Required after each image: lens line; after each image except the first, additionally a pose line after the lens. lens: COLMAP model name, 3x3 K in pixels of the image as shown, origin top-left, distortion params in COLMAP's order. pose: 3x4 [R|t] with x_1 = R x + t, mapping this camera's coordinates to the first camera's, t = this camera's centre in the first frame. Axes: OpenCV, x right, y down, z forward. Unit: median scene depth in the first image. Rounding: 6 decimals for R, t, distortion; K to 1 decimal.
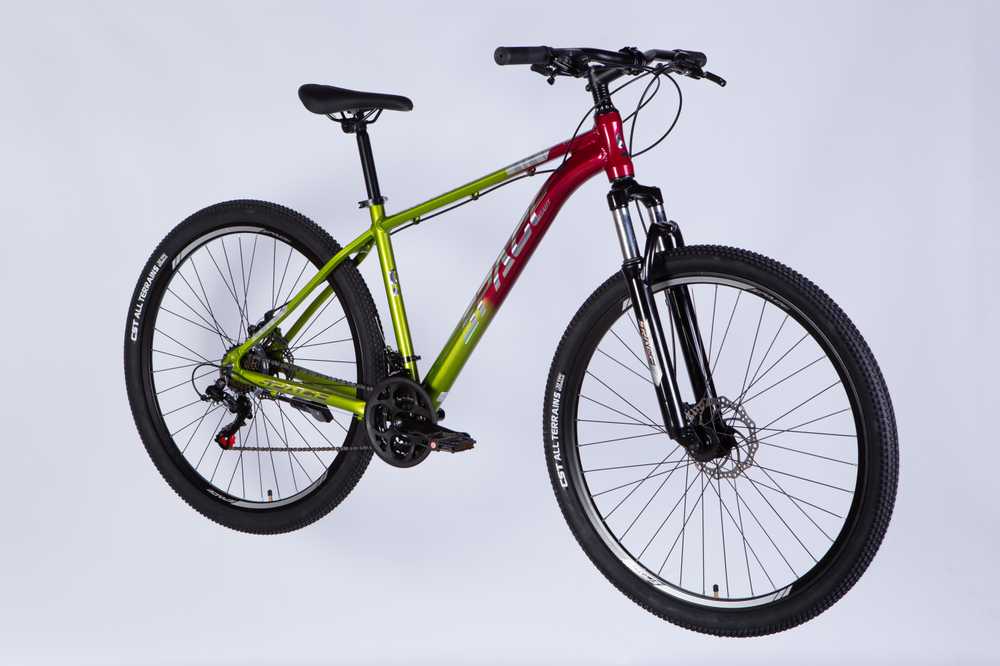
lens RADIAL K [[1707.9, 0, 500.0], [0, 1707.9, 333.0], [0, 0, 1]] dist [0.173051, 0.007547]
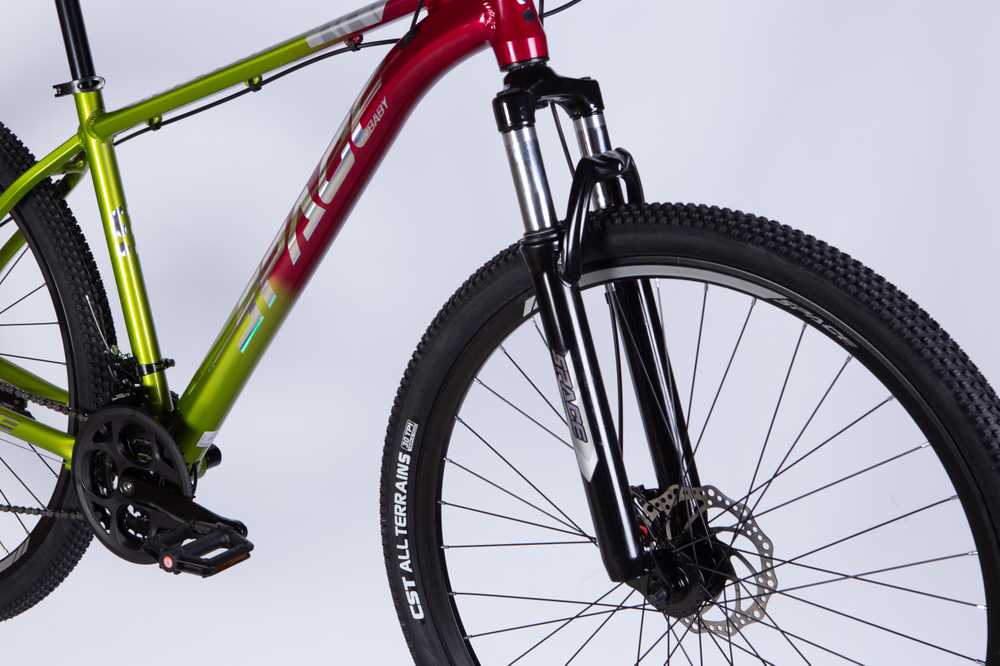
lens RADIAL K [[1654.5, 0, 500.0], [0, 1654.5, 333.0], [0, 0, 1]] dist [0.057242, 0.090633]
pose [[0.999244, 0.003353, 0.038736, 0.043689], [-0.008069, 0.992468, 0.122235, -0.068647], [-0.038034, -0.122455, 0.991745, 0.484665]]
